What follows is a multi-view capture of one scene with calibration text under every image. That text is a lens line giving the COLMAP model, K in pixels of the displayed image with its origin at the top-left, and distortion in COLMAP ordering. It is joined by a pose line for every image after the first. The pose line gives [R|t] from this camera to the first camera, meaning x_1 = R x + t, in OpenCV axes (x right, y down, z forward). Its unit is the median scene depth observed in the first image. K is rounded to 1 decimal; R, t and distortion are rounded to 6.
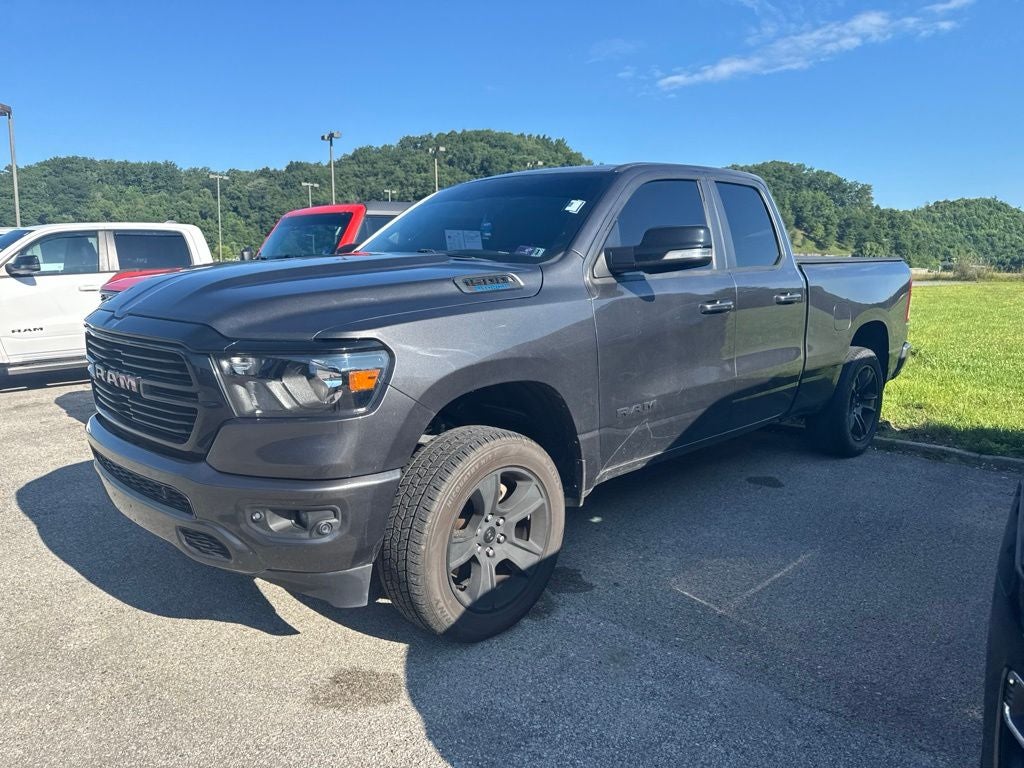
lens RADIAL K [[724.5, 0, 508.6], [0, 724.5, 380.4], [0, 0, 1]] dist [0.036869, -0.040524]
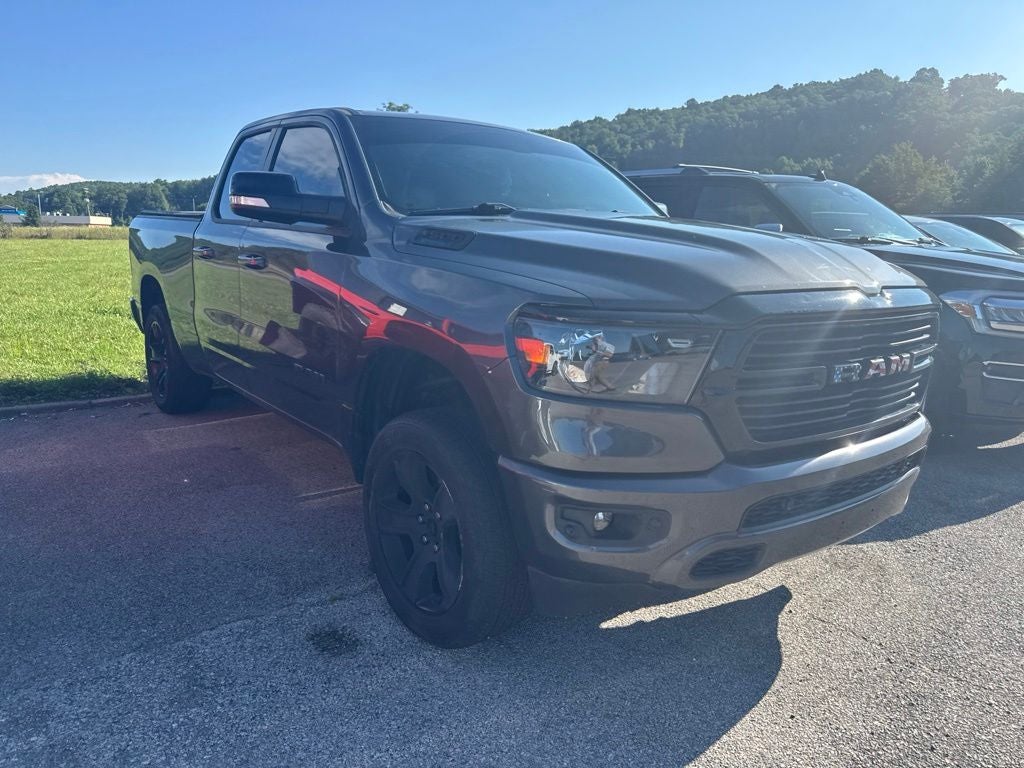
lens RADIAL K [[737.0, 0, 510.1], [0, 737.0, 387.0], [0, 0, 1]] dist [0.004874, -0.026133]
pose [[0.114298, -0.194957, 0.974129, -1.252933], [0.126055, 0.975476, 0.180436, -0.164387], [-0.985417, 0.102171, 0.136071, 1.162105]]
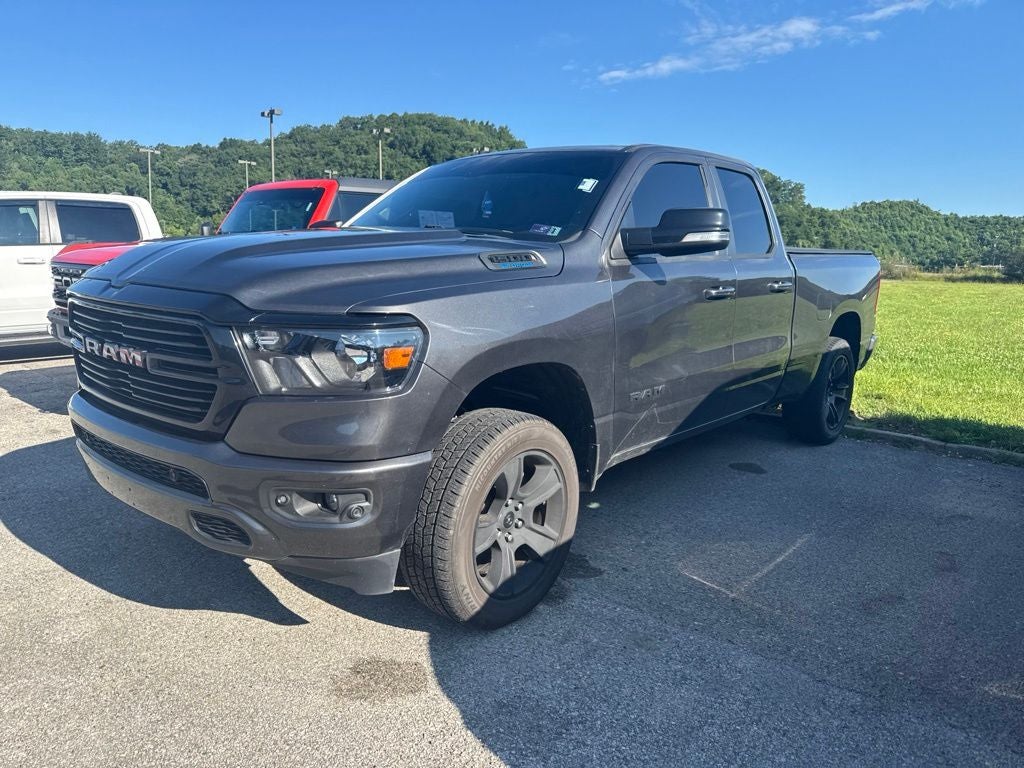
lens RADIAL K [[724.2, 0, 506.9], [0, 724.2, 387.6], [0, 0, 1]] dist [0.036561, -0.039848]
pose [[0.996589, 0.012505, 0.081578, -0.104316], [-0.014582, 0.999583, 0.024910, 0.010448], [-0.081232, -0.026015, 0.996356, 0.032829]]
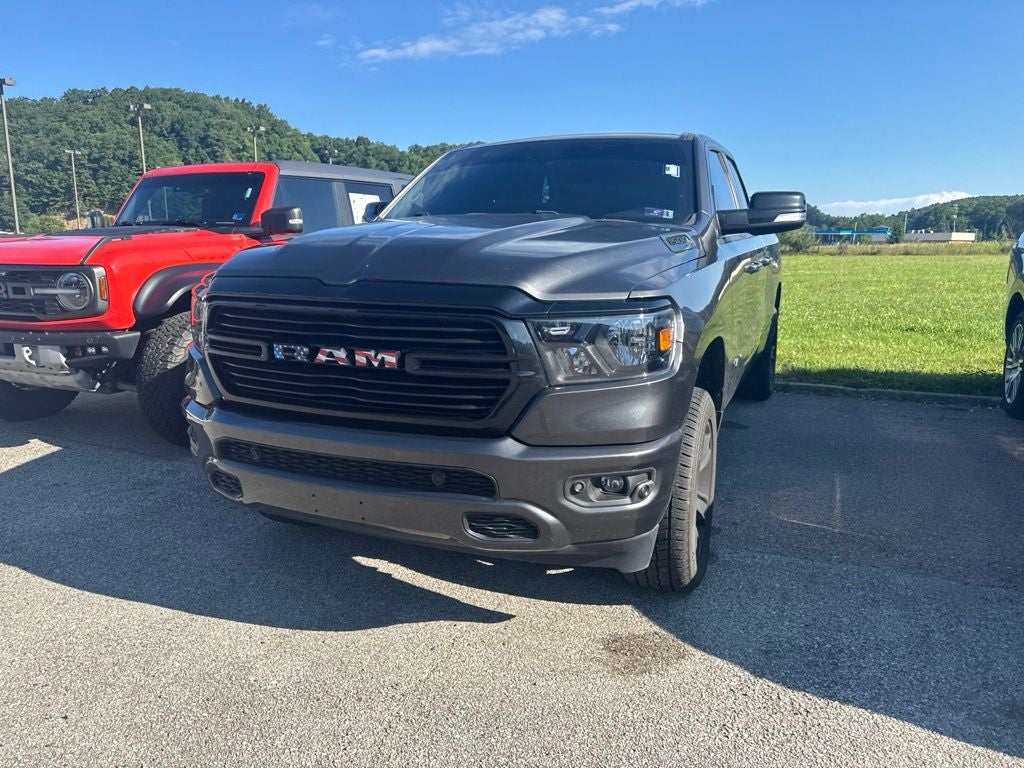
lens RADIAL K [[728.4, 0, 512.2], [0, 728.4, 382.9], [0, 0, 1]] dist [0.023249, -0.032018]
pose [[0.925793, -0.071680, 0.371173, -0.594499], [0.058587, 0.997201, 0.046446, 0.000818], [-0.373464, -0.021253, 0.927401, 0.124427]]
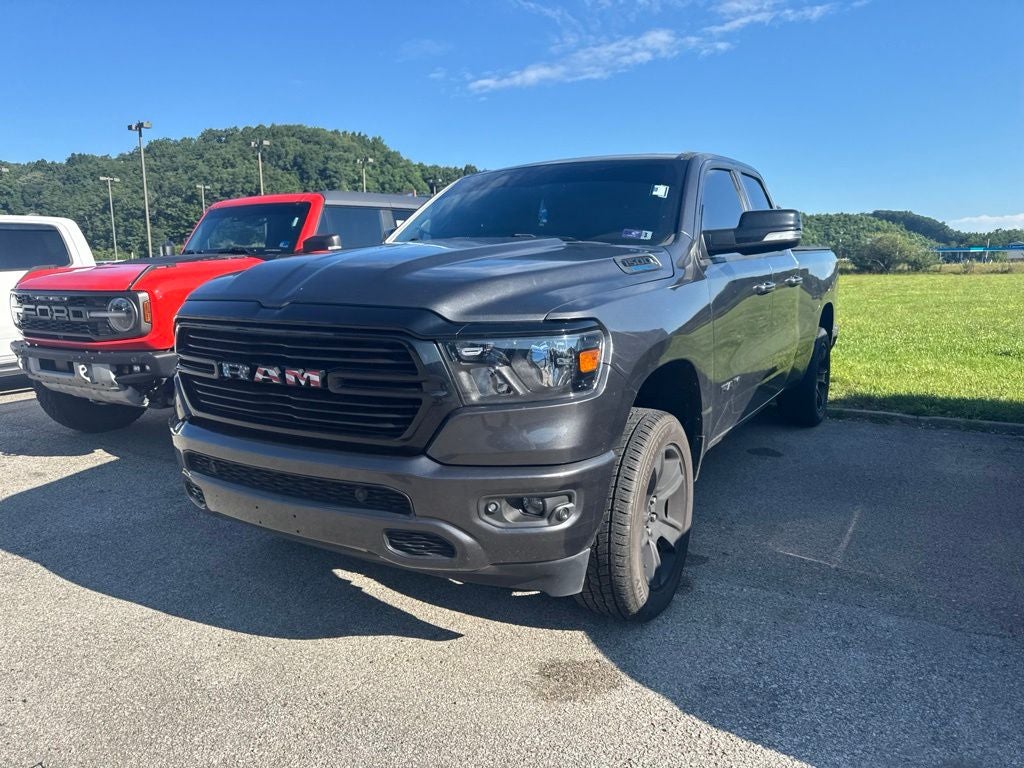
lens RADIAL K [[729.6, 0, 509.8], [0, 729.6, 383.7], [0, 0, 1]] dist [0.015103, -0.018469]
pose [[0.970416, -0.050023, 0.236199, -0.418766], [0.049239, 0.998744, 0.009220, 0.012691], [-0.236364, 0.002683, 0.971661, 0.056650]]
